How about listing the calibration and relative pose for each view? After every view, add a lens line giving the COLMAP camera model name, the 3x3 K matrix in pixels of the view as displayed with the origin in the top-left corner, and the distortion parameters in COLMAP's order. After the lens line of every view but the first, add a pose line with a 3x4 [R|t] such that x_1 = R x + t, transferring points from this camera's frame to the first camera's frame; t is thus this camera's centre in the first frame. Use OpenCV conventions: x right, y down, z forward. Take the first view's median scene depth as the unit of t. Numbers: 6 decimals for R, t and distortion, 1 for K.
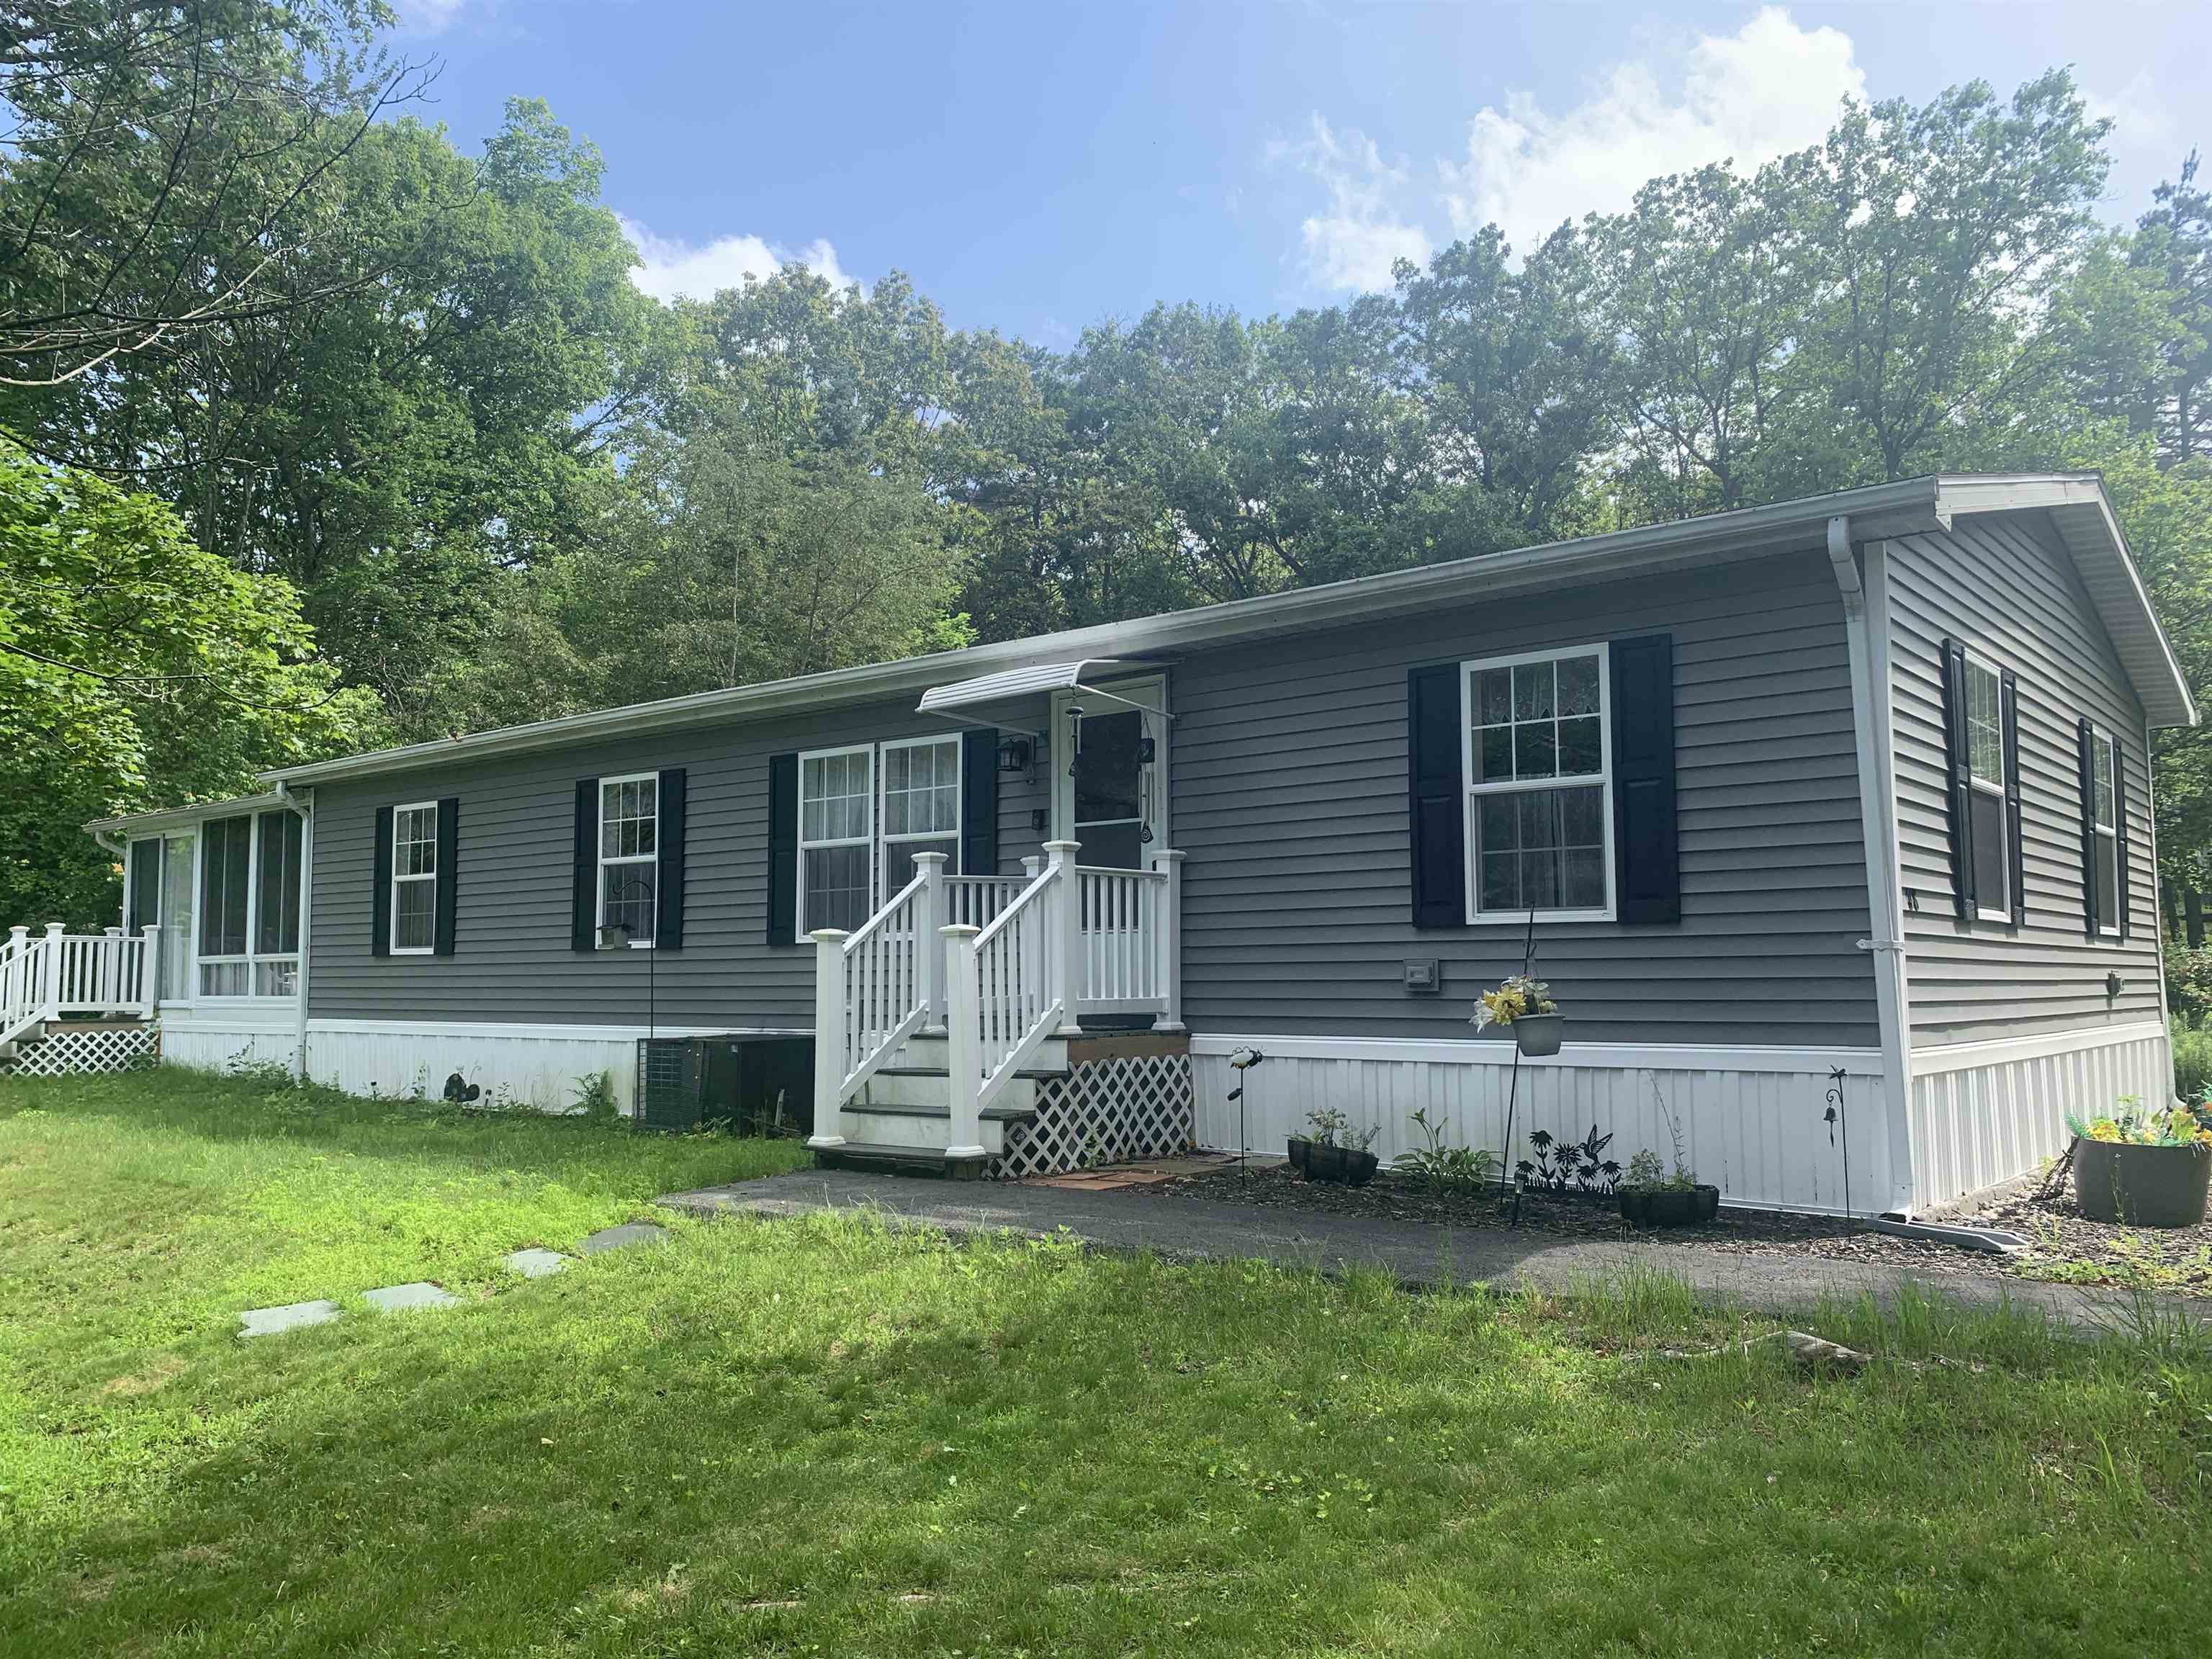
lens RADIAL K [[1685.8, 0, 1094.1], [0, 1685.8, 839.4], [0, 0, 1]] dist [0.032508, -0.029748]
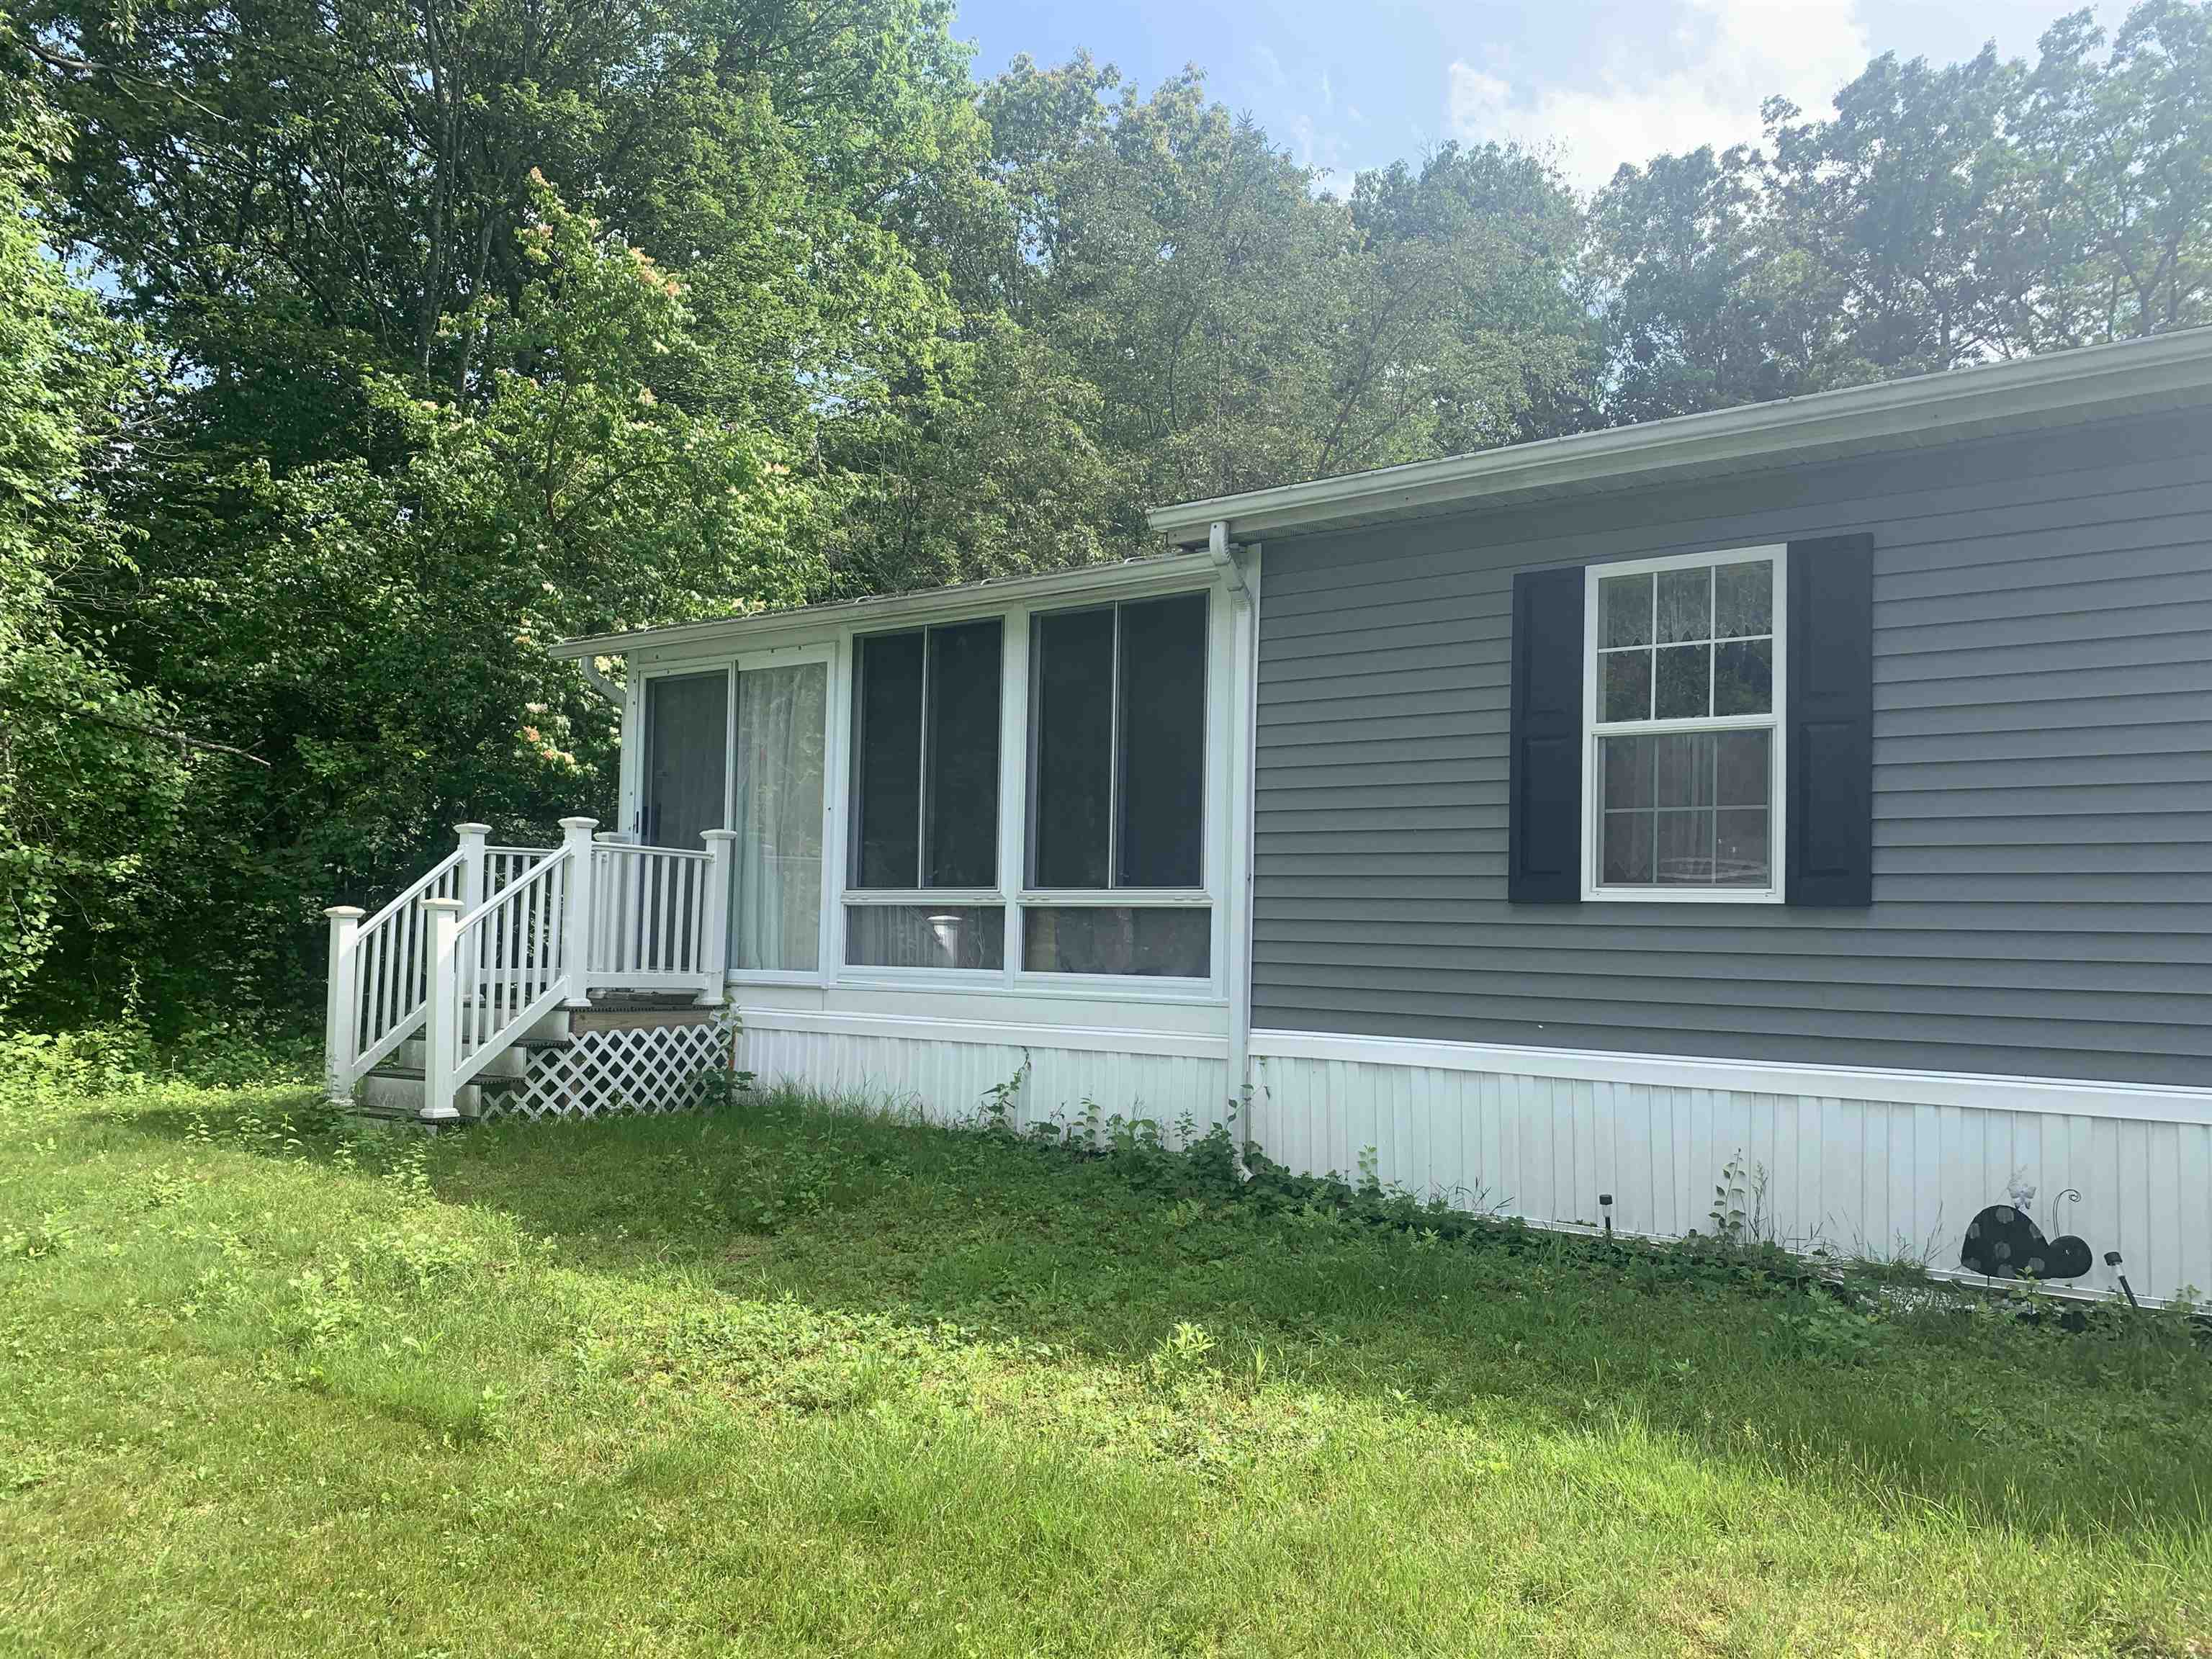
lens RADIAL K [[1685.8, 0, 1099.6], [0, 1685.8, 829.3], [0, 0, 1]] dist [0.032508, -0.029748]
pose [[0.998360, 0.032668, 0.047020, -0.480925], [-0.033437, 0.999318, 0.015657, 0.040027], [-0.046476, -0.017204, 0.998771, 0.483227]]
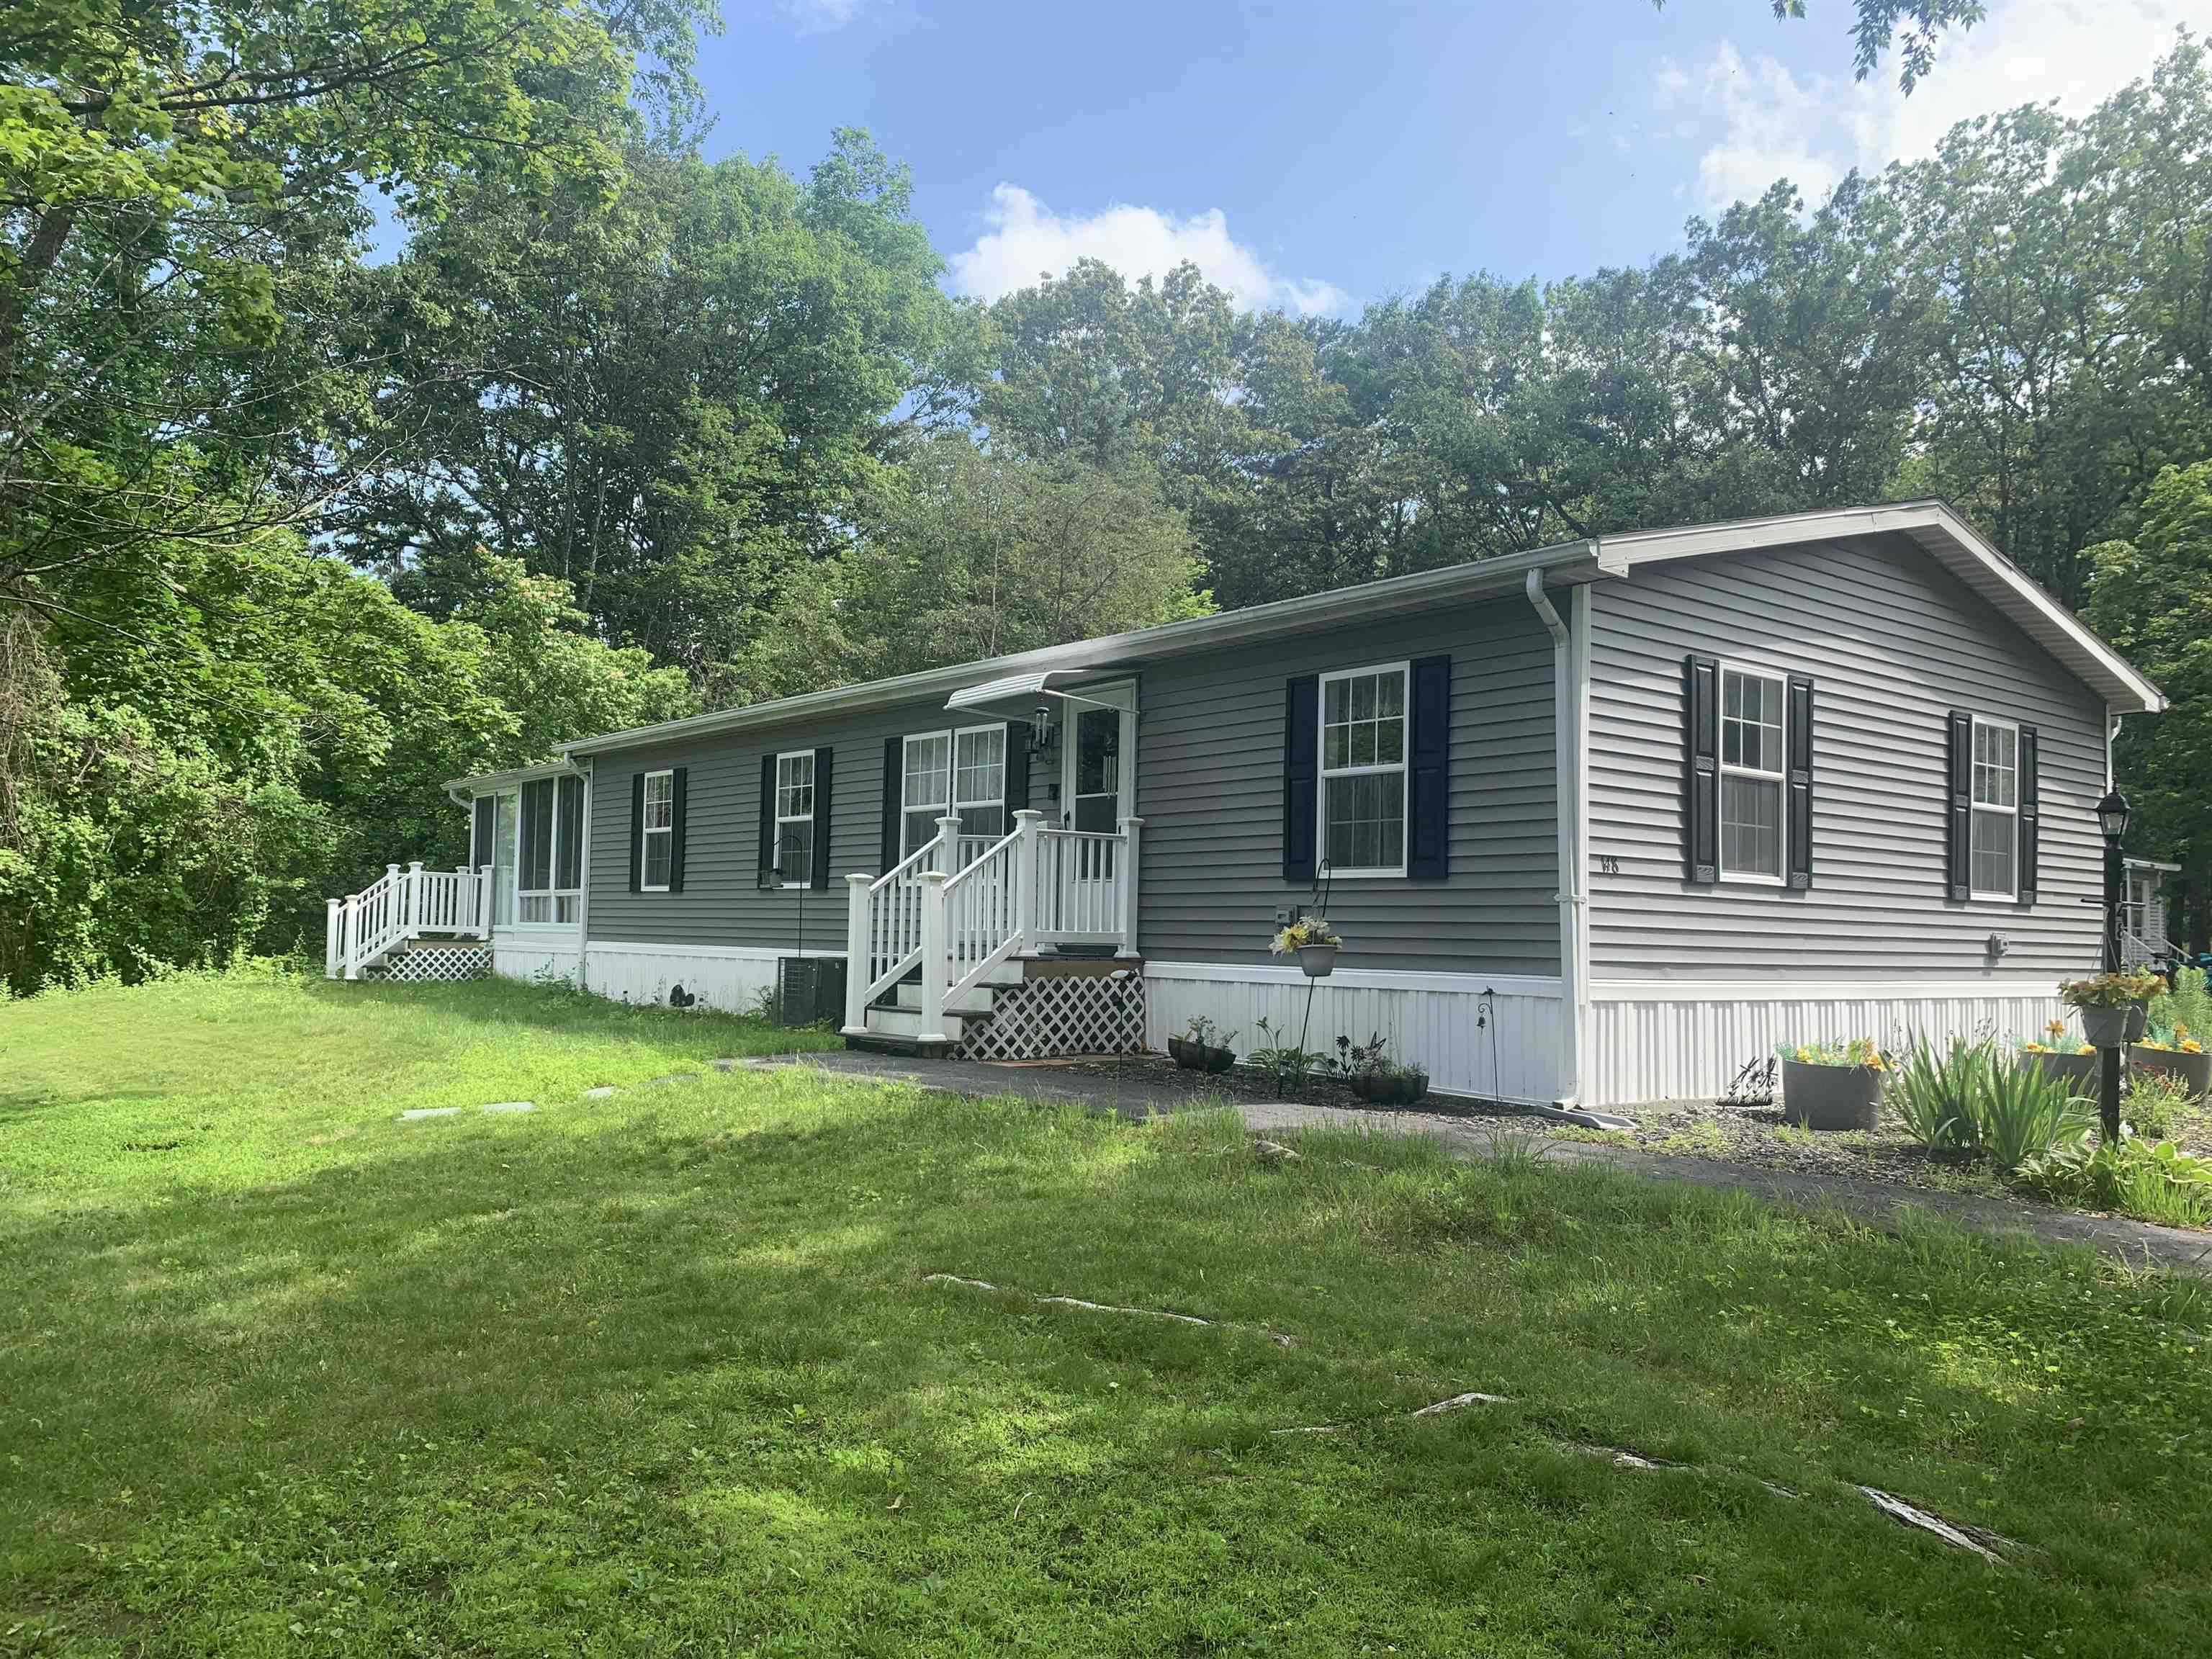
lens RADIAL K [[1685.8, 0, 1118.1], [0, 1685.8, 838.8], [0, 0, 1]] dist [0.032508, -0.029748]
pose [[0.980015, 0.014410, -0.198399, 0.154450], [-0.009563, 0.999632, 0.025368, -0.005208], [0.198692, -0.022963, 0.979793, -0.135939]]
